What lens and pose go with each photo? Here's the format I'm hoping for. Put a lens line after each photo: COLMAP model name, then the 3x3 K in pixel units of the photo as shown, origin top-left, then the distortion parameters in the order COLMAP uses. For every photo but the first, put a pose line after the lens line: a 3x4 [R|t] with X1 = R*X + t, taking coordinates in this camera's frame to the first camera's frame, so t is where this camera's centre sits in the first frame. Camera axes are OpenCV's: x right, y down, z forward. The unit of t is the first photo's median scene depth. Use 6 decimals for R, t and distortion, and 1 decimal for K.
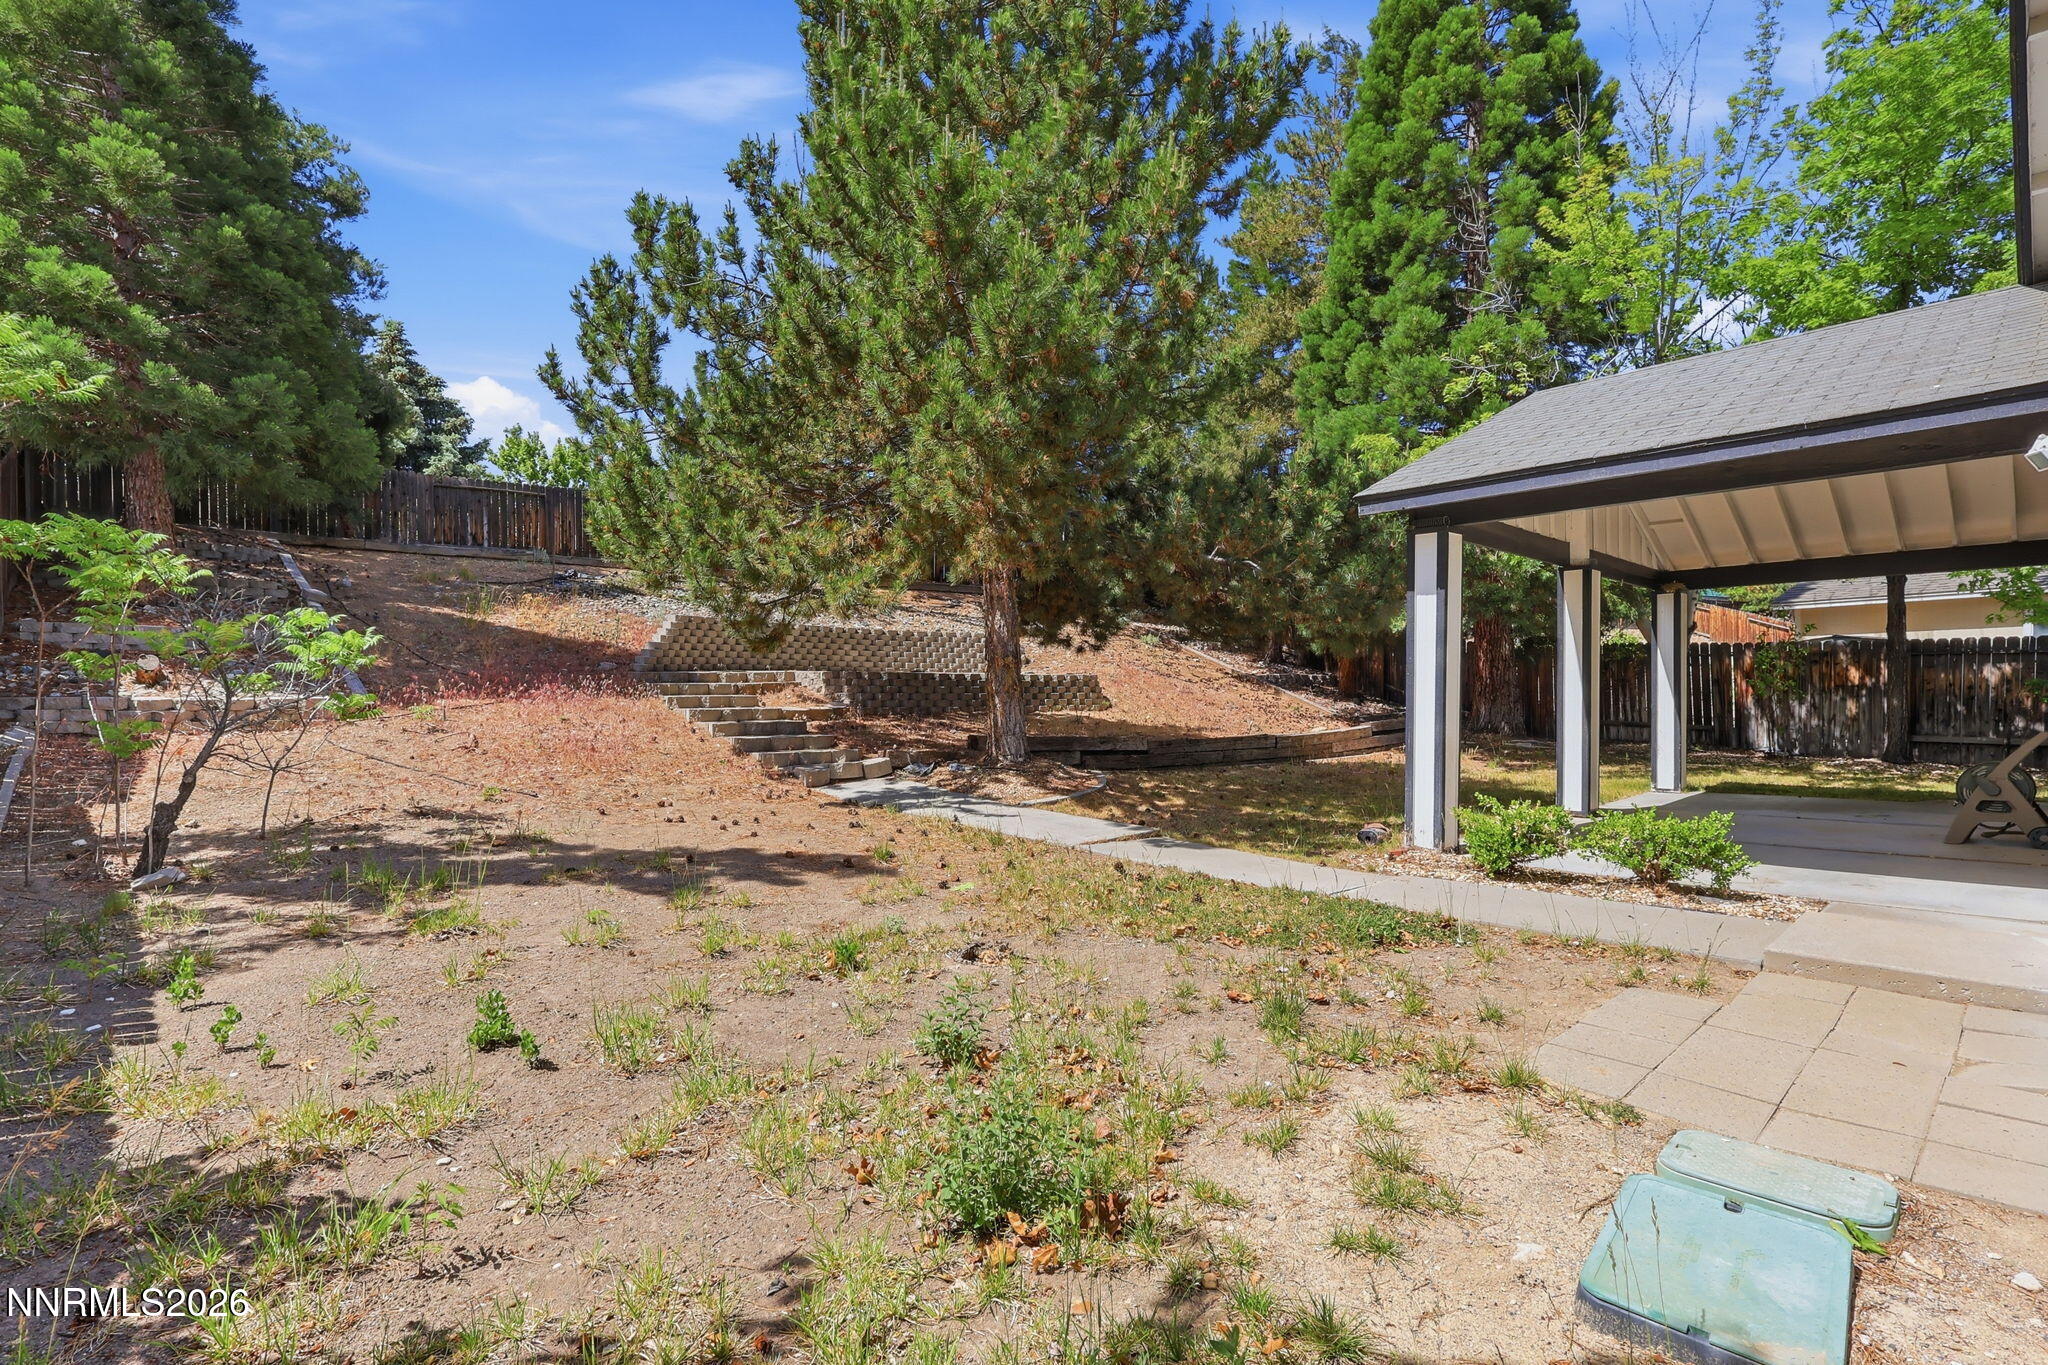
lens RADIAL K [[976.1, 0, 1006.6], [0, 976.1, 707.2], [0, 0, 1]] dist [-0.004054, 0.000785]
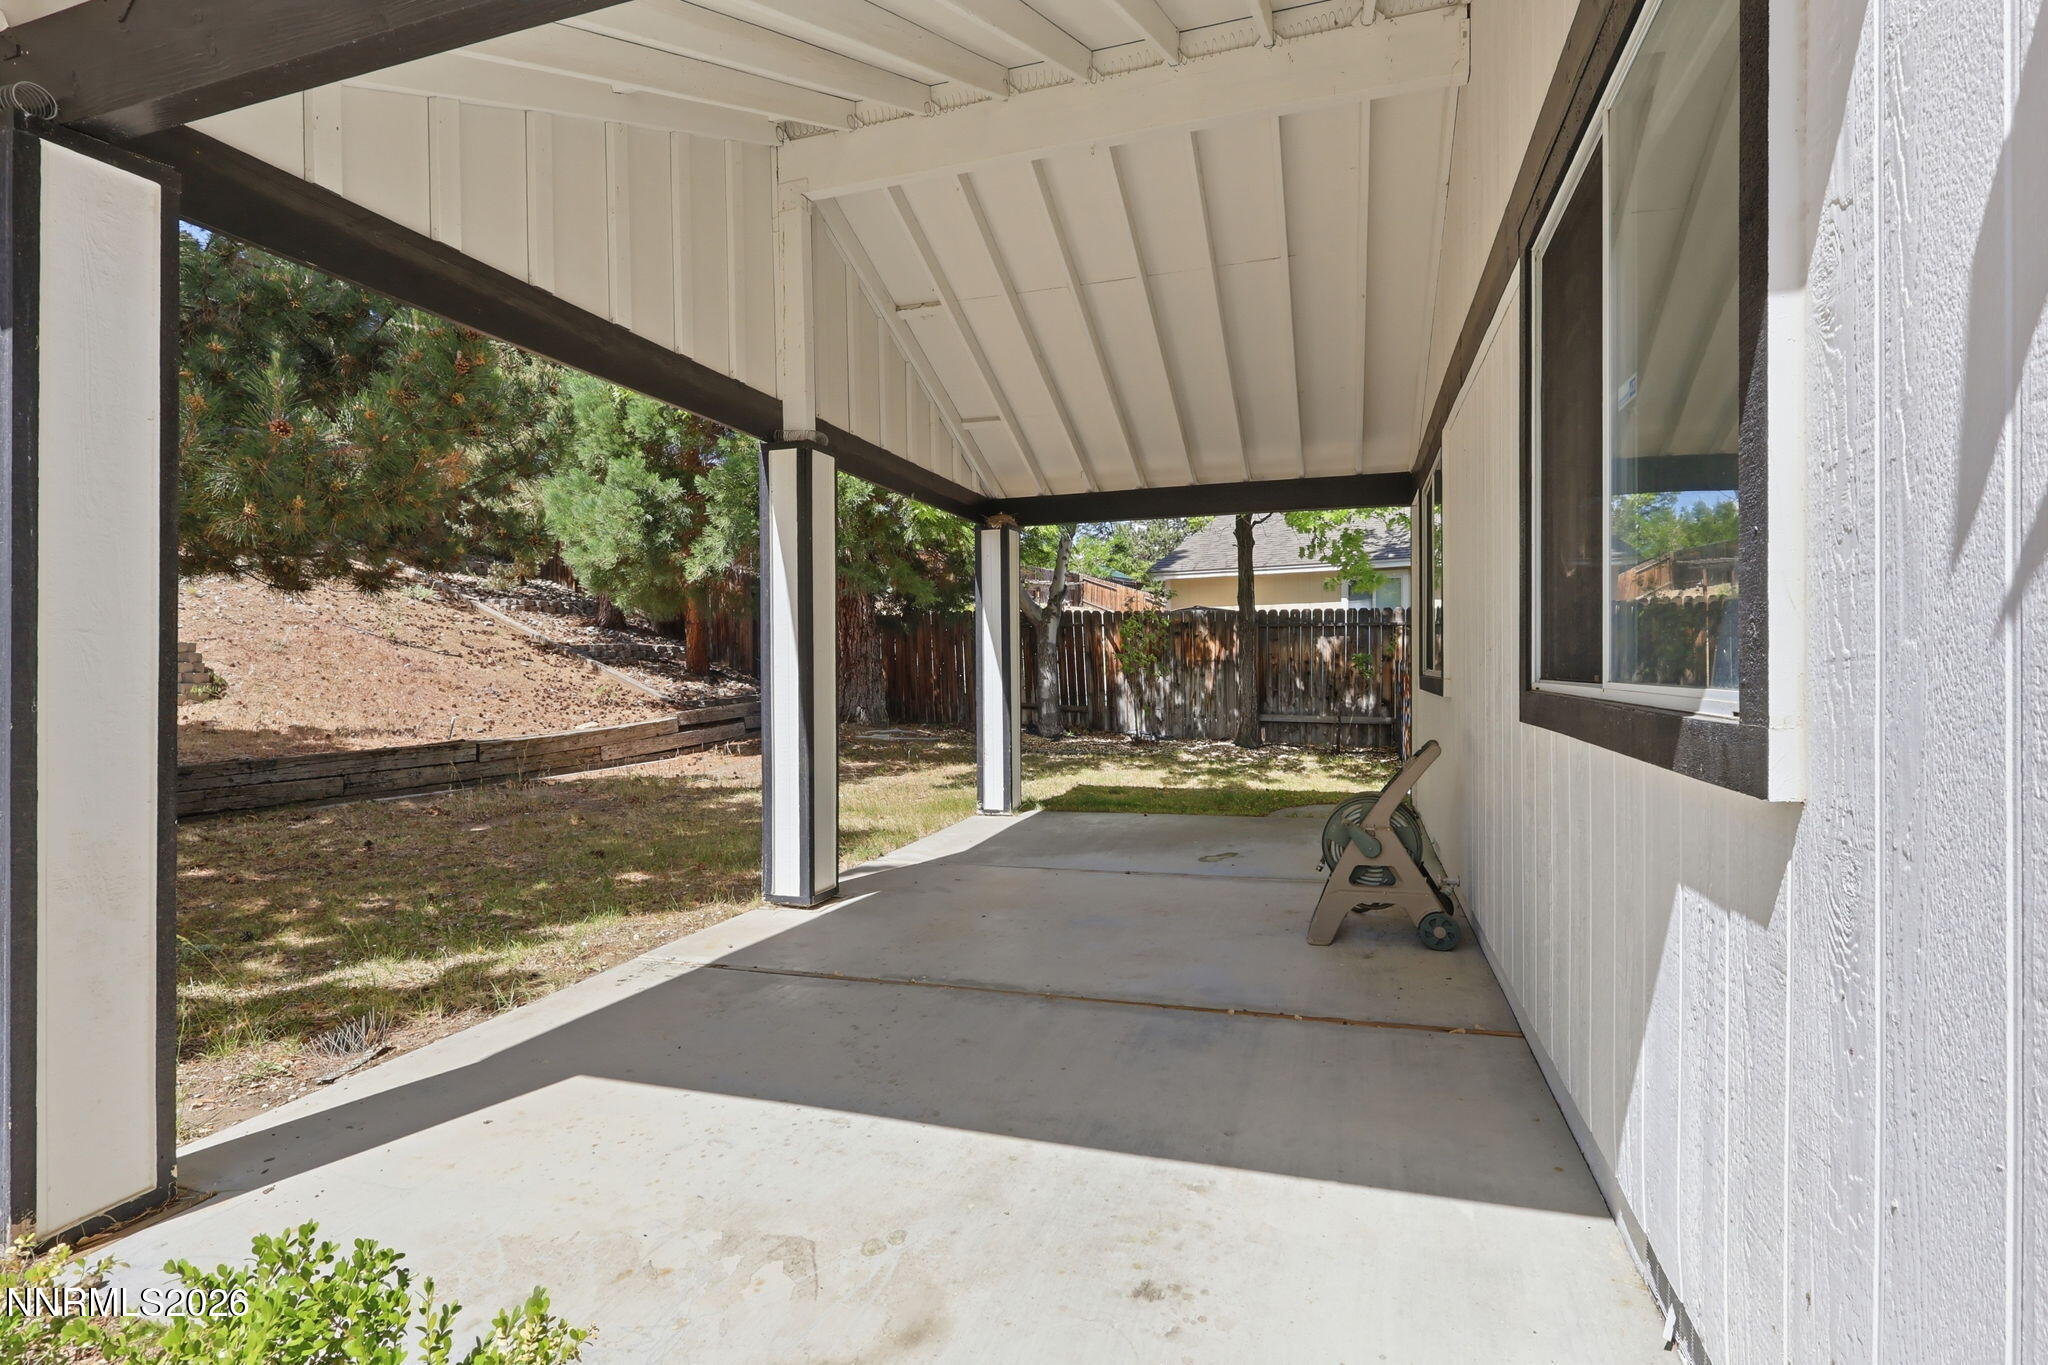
lens RADIAL K [[976.1, 0, 1024.9], [0, 976.1, 675.8], [0, 0, 1]] dist [-0.004054, 0.000785]
pose [[0.870686, -0.008830, 0.491759, 0.263156], [0.010377, 0.999946, -0.000419, -0.008453], [-0.491729, 0.005468, 0.870731, 0.284235]]
